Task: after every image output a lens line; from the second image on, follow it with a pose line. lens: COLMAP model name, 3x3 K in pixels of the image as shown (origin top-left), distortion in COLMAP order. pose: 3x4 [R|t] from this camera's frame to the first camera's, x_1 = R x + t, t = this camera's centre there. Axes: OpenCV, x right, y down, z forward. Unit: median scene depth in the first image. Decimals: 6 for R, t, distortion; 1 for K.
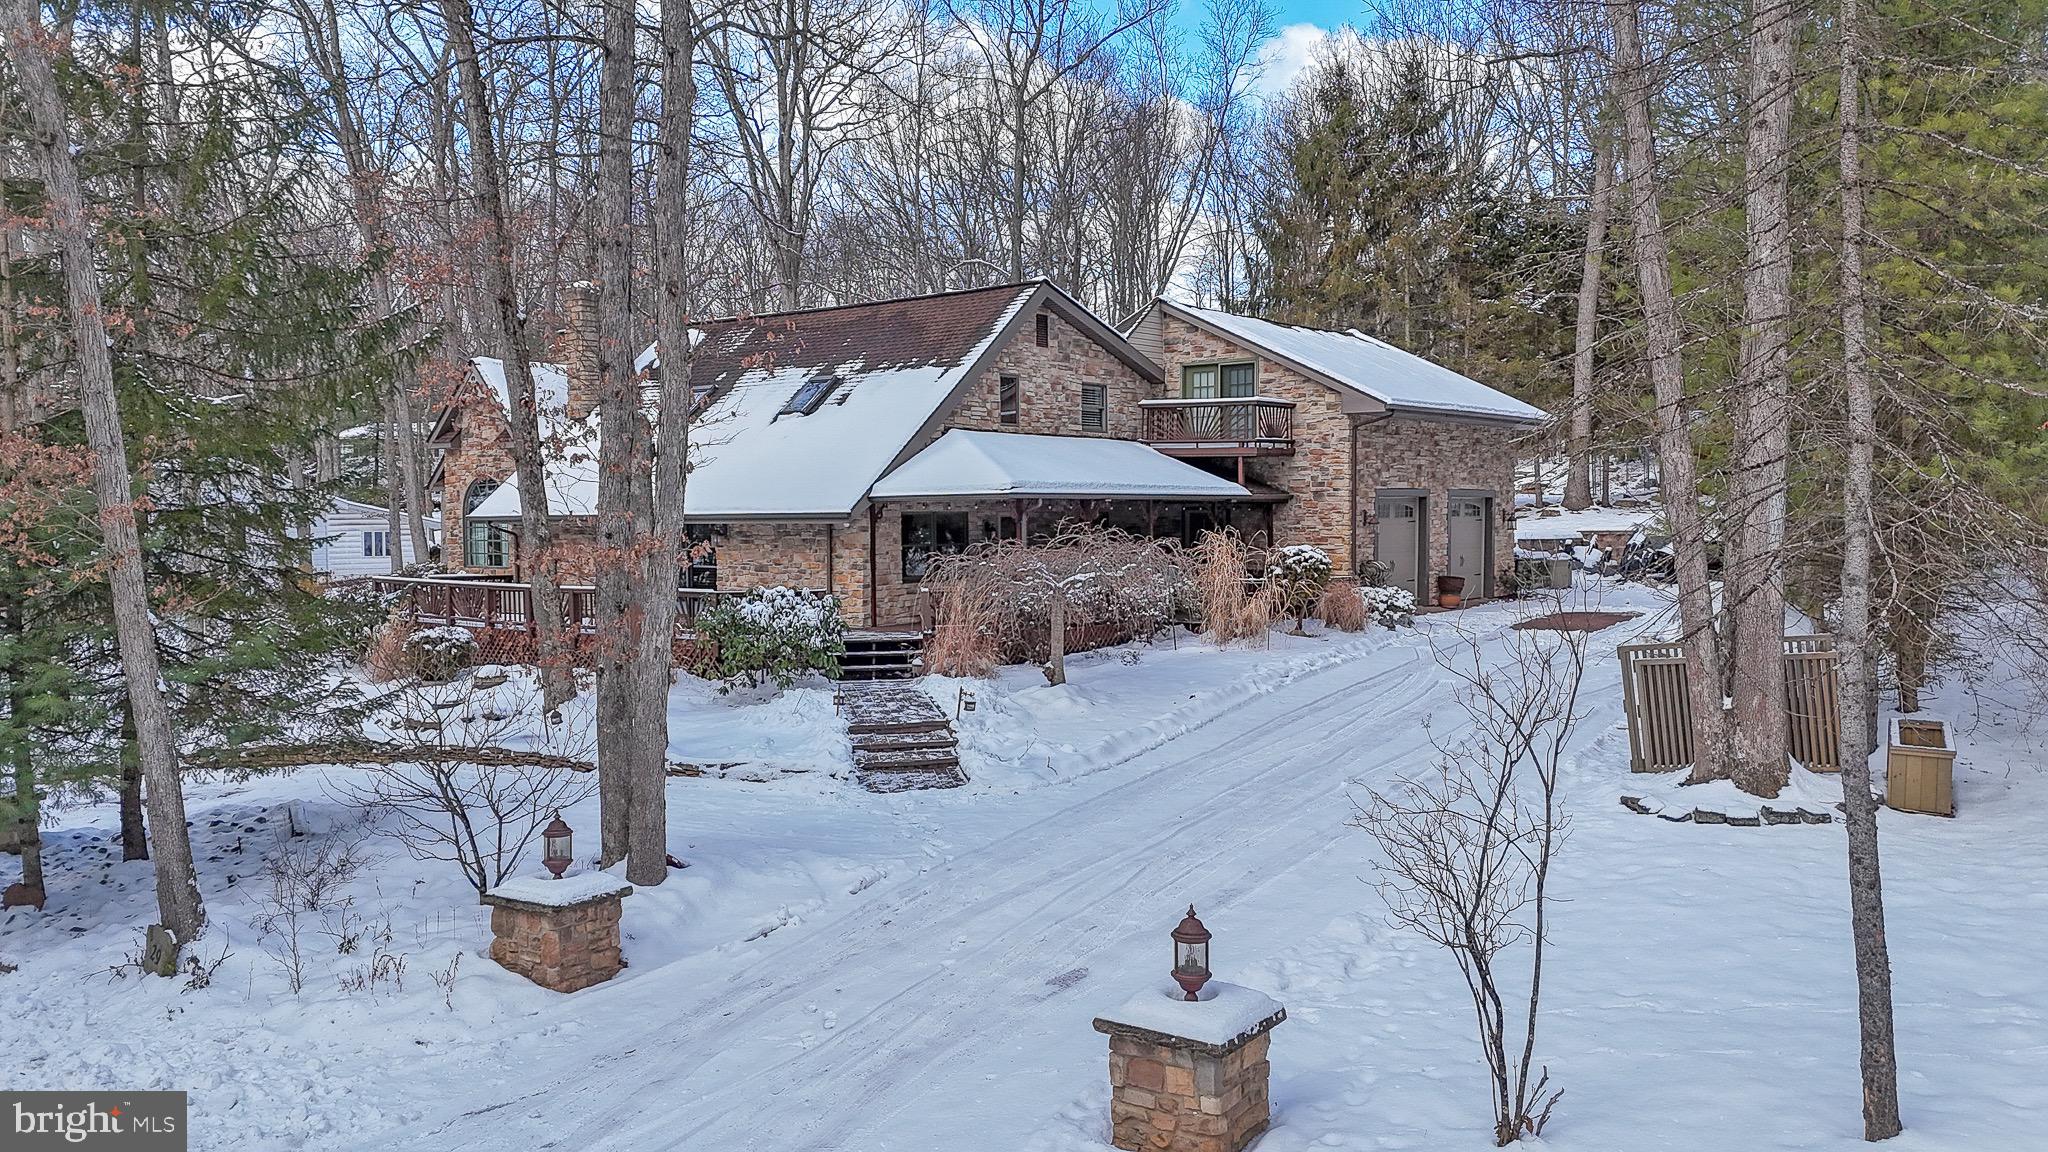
lens RADIAL K [[1601.3, 0, 1018.3], [0, 1601.3, 579.8], [0, 0, 1]] dist [0.109014, -0.128333]
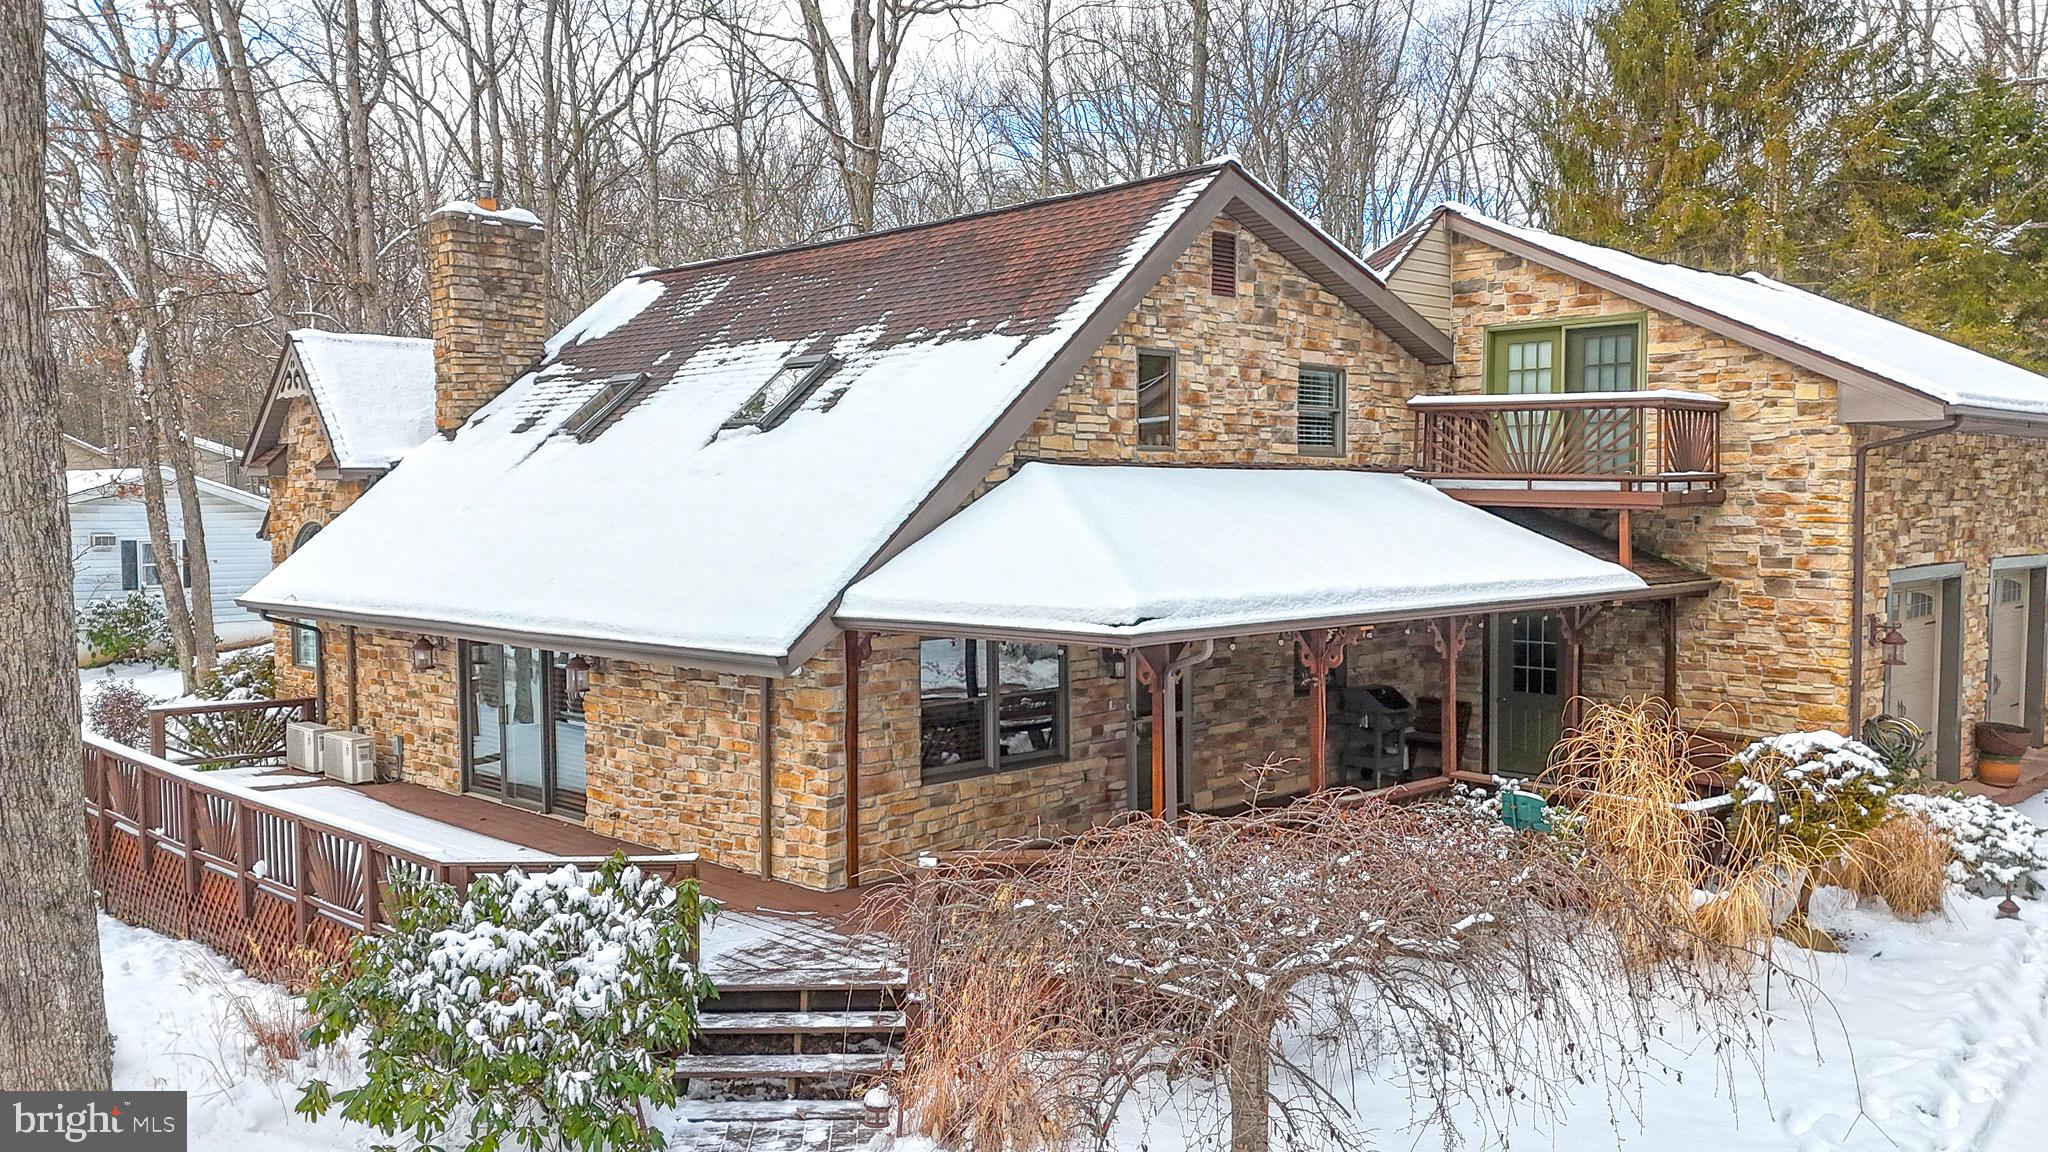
lens RADIAL K [[1601.3, 0, 1018.3], [0, 1601.3, 579.8], [0, 0, 1]] dist [0.109014, -0.128333]
pose [[0.993065, 0.010715, -0.117080, 0.010837], [-0.009450, 0.999891, 0.011359, -0.058137], [0.117189, -0.010174, 0.993058, 0.470249]]
